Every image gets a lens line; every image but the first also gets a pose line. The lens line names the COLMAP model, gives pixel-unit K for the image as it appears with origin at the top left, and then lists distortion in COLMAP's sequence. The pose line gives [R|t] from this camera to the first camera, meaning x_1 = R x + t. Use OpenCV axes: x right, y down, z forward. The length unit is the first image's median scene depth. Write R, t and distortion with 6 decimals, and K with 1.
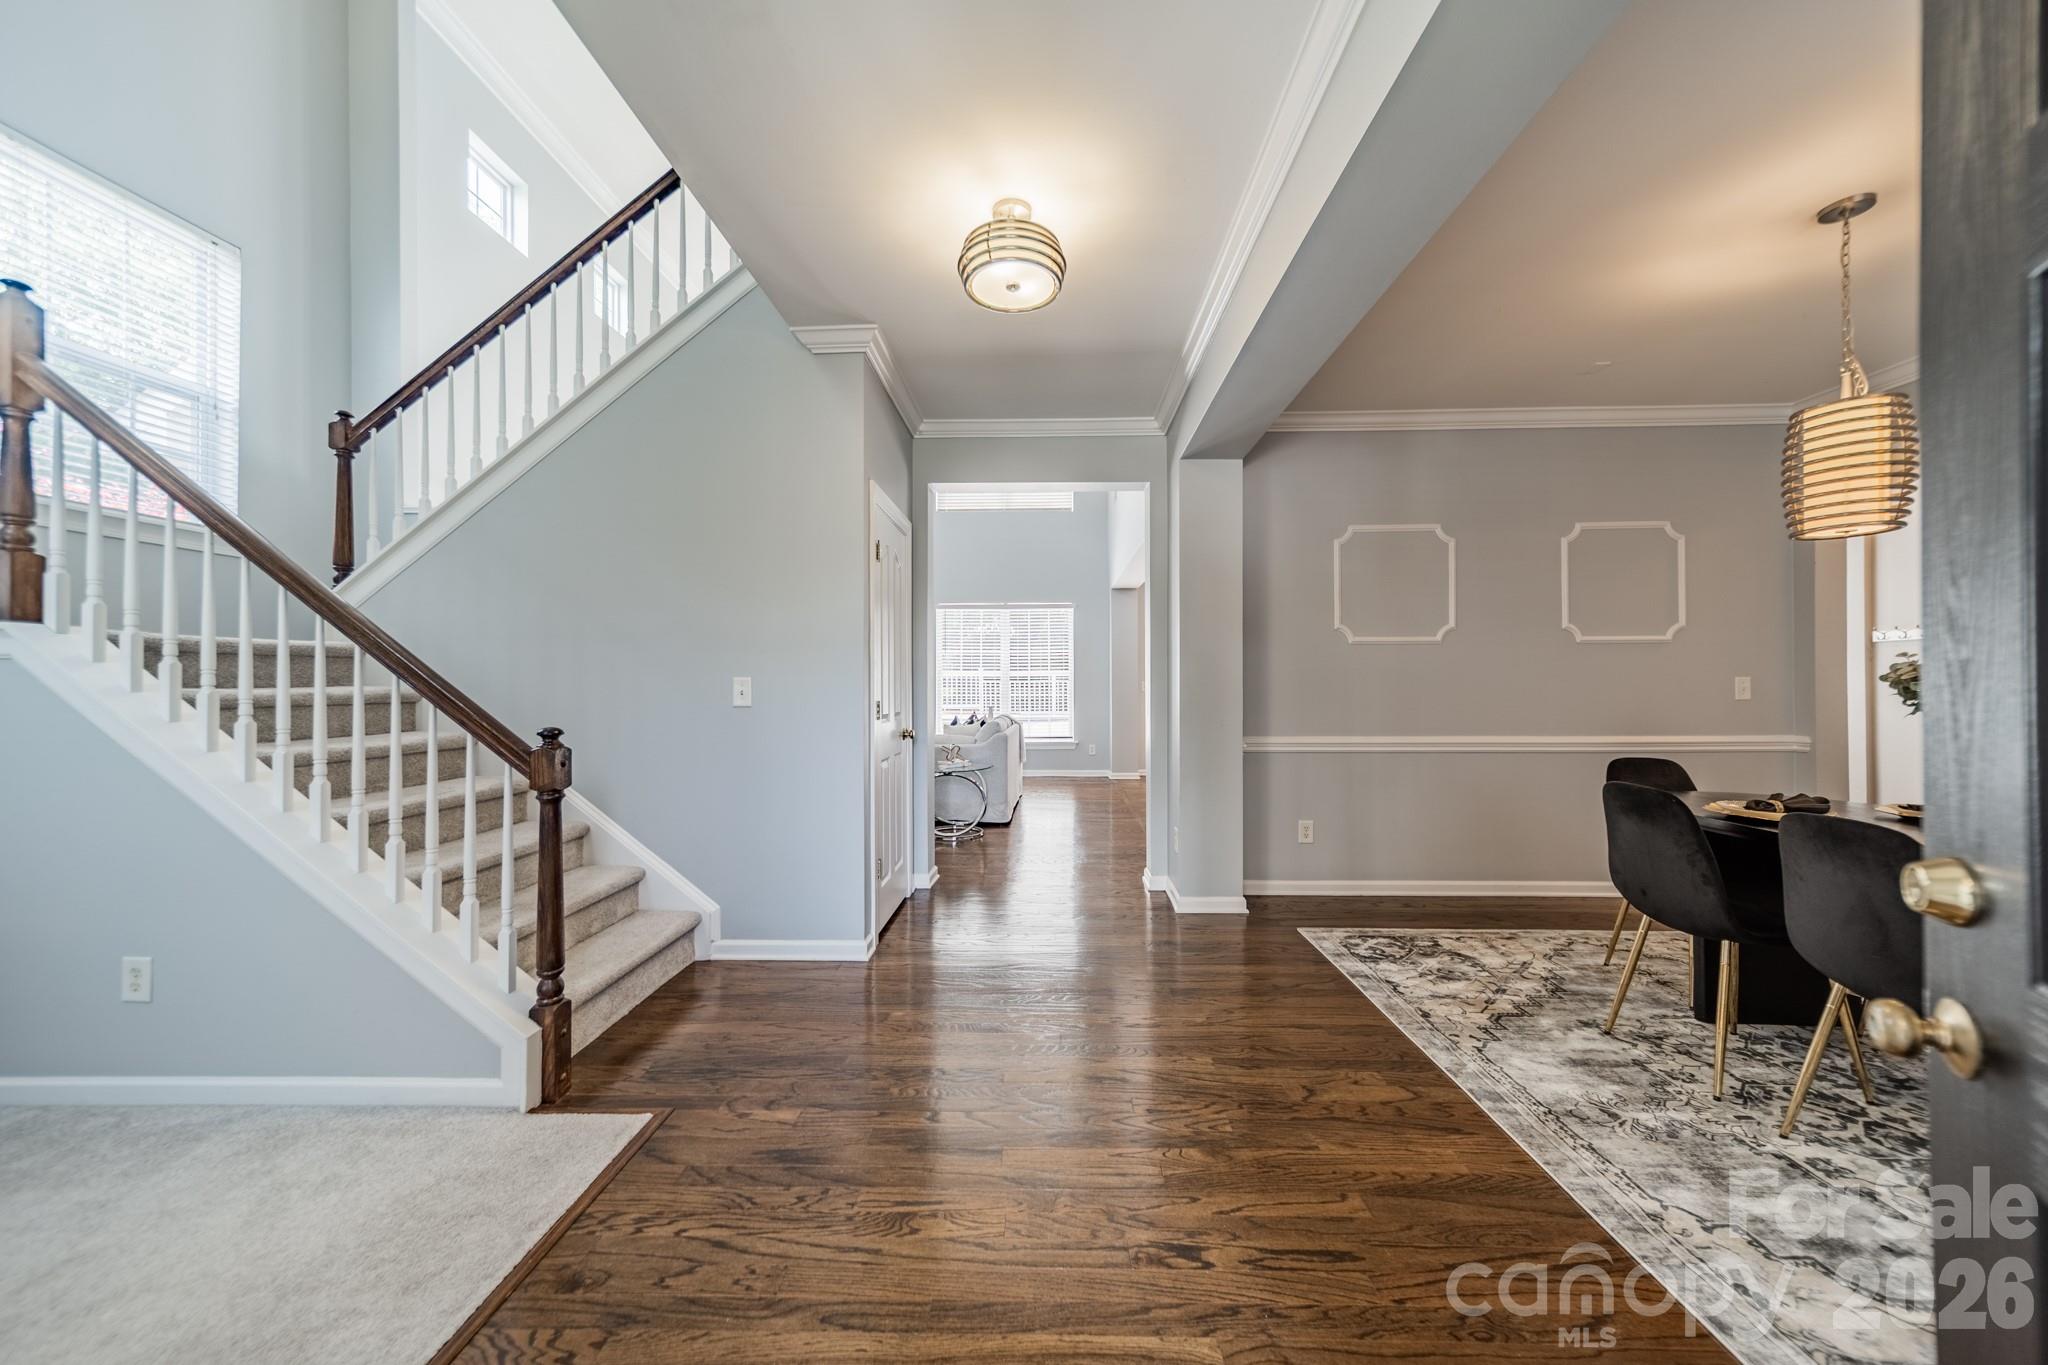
lens RADIAL K [[722.8, 0, 1032.0], [0, 722.8, 681.9], [0, 0, 1]] dist [0.004943, 0.000367]
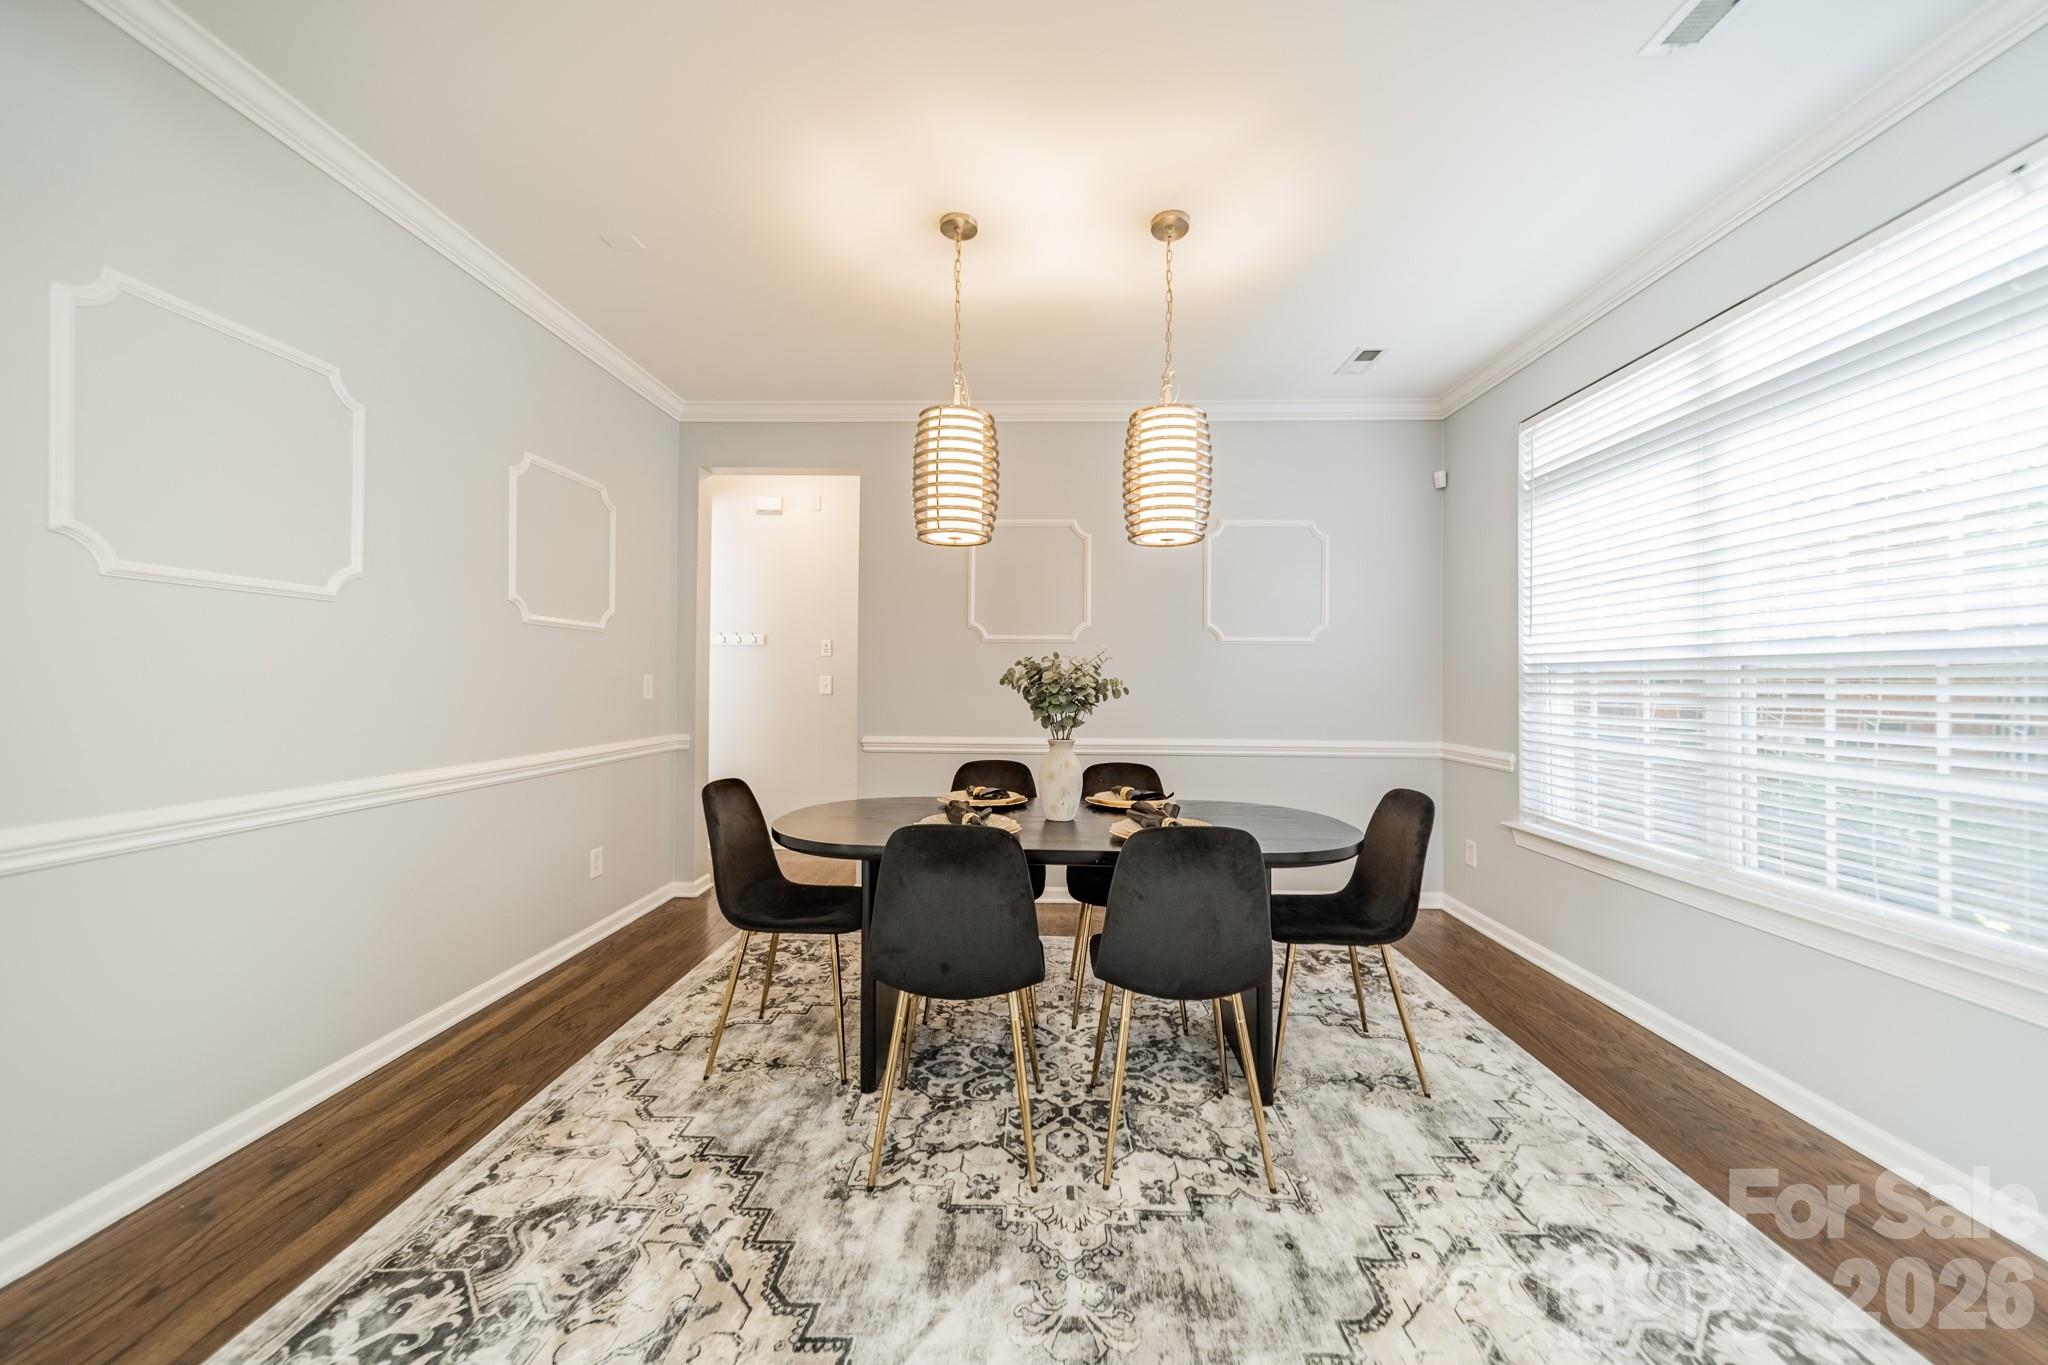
lens RADIAL K [[722.8, 0, 1023.7], [0, 722.8, 675.6], [0, 0, 1]] dist [0.004943, 0.000367]
pose [[0.003266, 0.013669, 0.999901, 0.072133], [-0.012986, 0.999823, -0.013626, 0.000136], [-0.999910, -0.012940, 0.003443, 0.668542]]
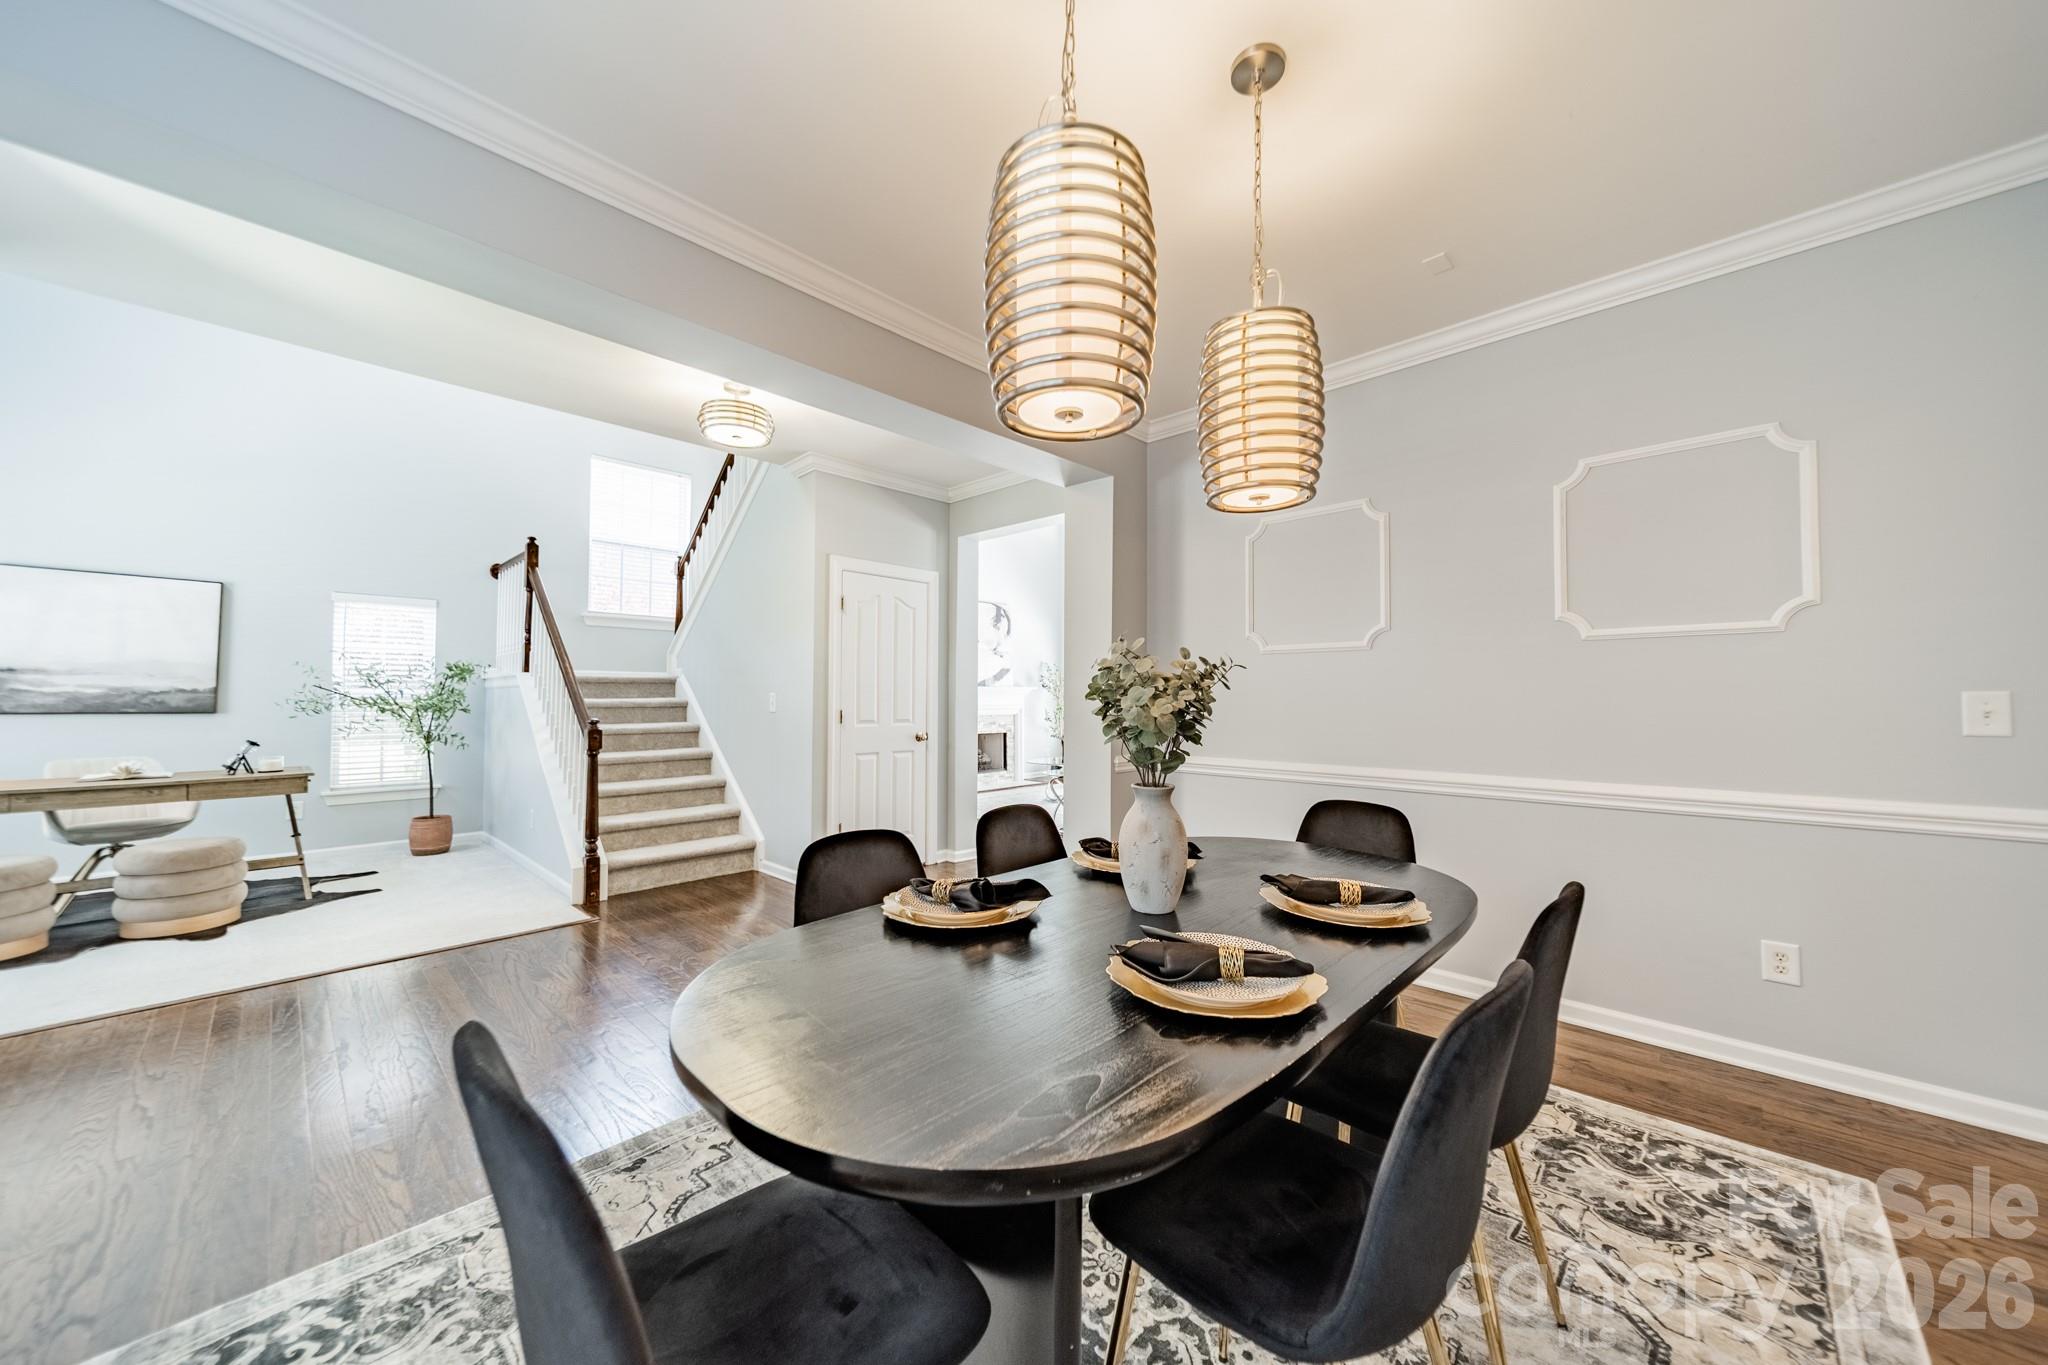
lens RADIAL K [[722.8, 0, 1028.5], [0, 722.8, 683.1], [0, 0, 1]] dist [0.004943, 0.000367]
pose [[0.736905, -0.010810, -0.675910, 1.073730], [-0.002302, 0.999826, -0.018500, -0.001229], [0.675992, 0.015189, 0.736752, 0.225433]]
